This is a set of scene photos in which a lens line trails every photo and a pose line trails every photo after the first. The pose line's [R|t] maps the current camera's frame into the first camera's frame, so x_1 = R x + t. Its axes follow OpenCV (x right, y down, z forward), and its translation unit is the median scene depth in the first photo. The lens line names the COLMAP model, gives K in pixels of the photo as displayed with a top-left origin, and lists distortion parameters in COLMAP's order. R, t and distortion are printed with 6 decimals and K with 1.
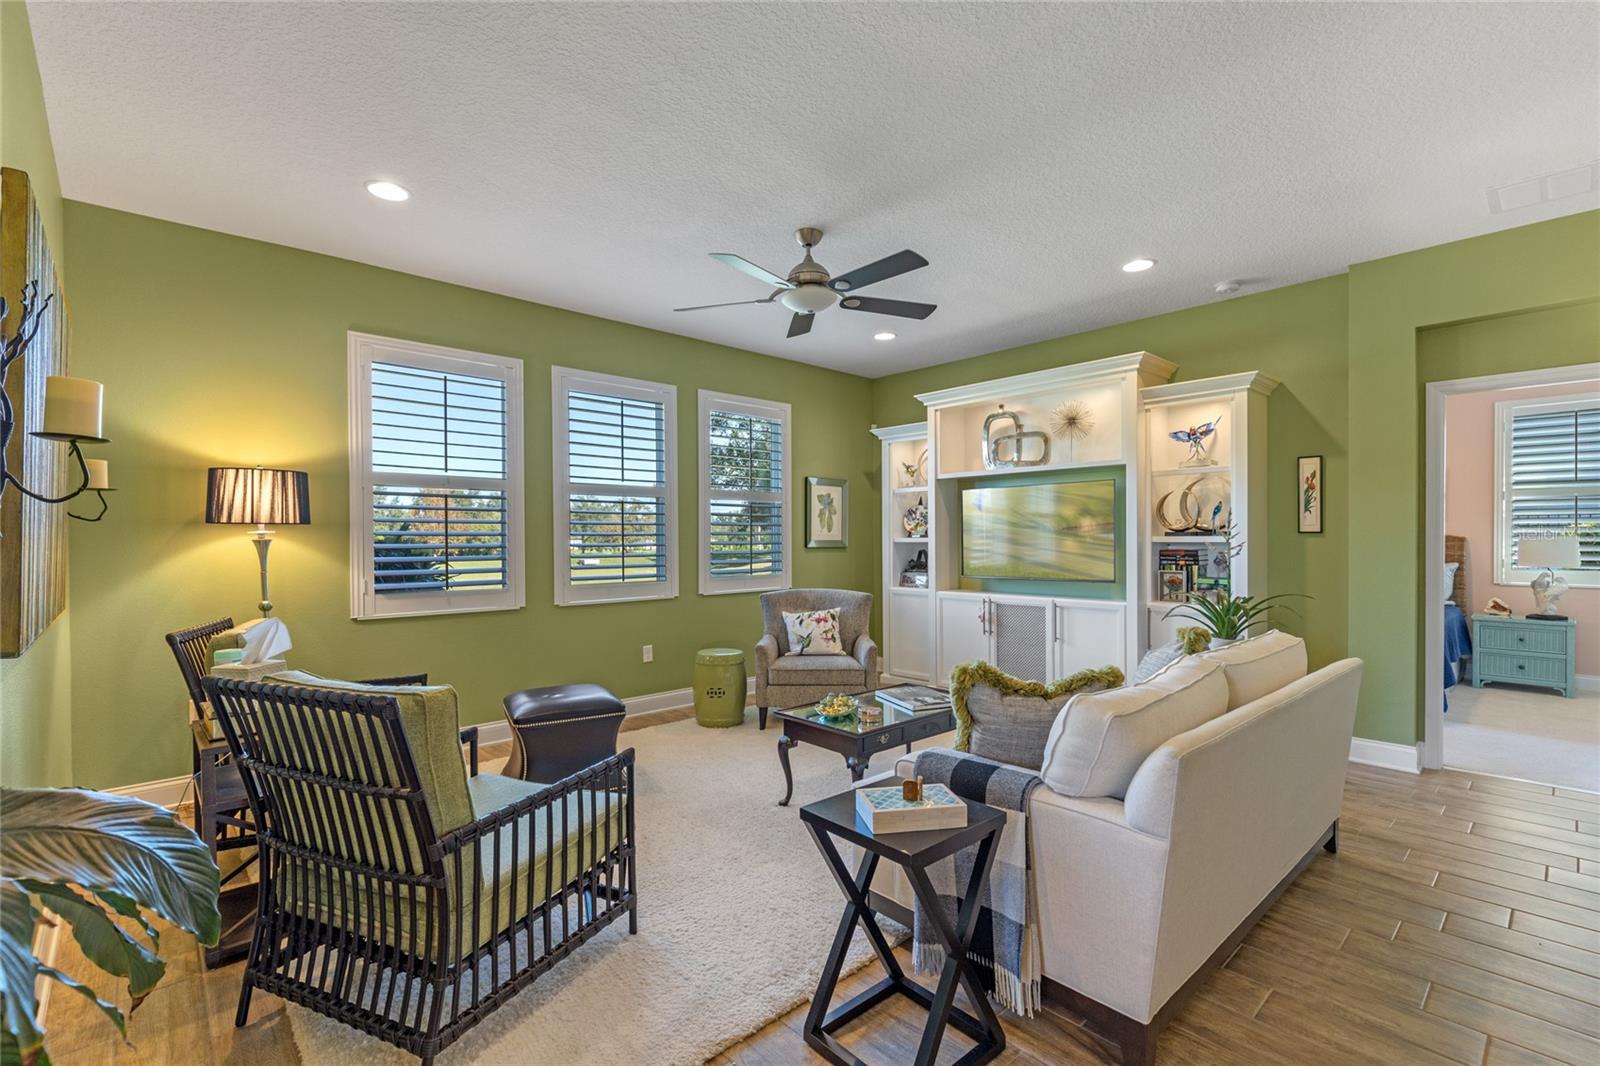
lens RADIAL K [[714.6, 0, 805.6], [0, 714.6, 538.8], [0, 0, 1]] dist [0.009807, -0.001085]
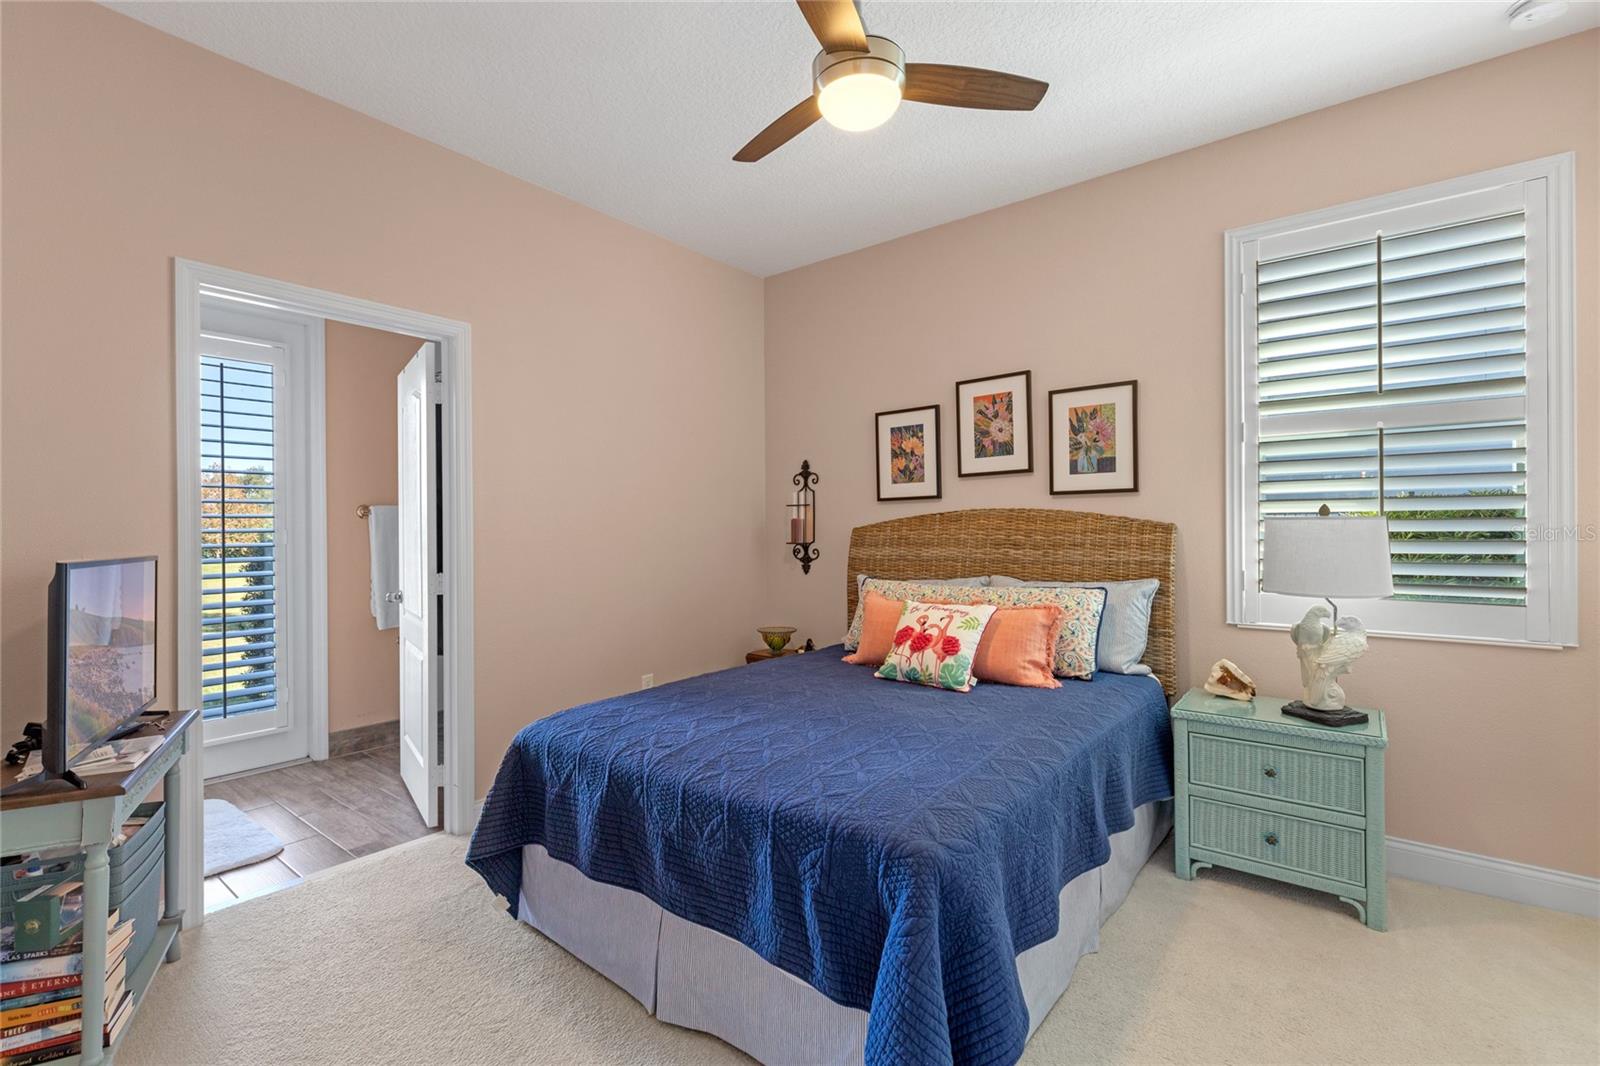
lens RADIAL K [[714.6, 0, 794.5], [0, 714.6, 529.9], [0, 0, 1]] dist [0.009807, -0.001085]
pose [[0.989882, -0.011542, 0.141422, 0.652122], [0.011778, 0.999930, -0.000836, -0.000899], [-0.141402, 0.002493, 0.989949, 0.617363]]
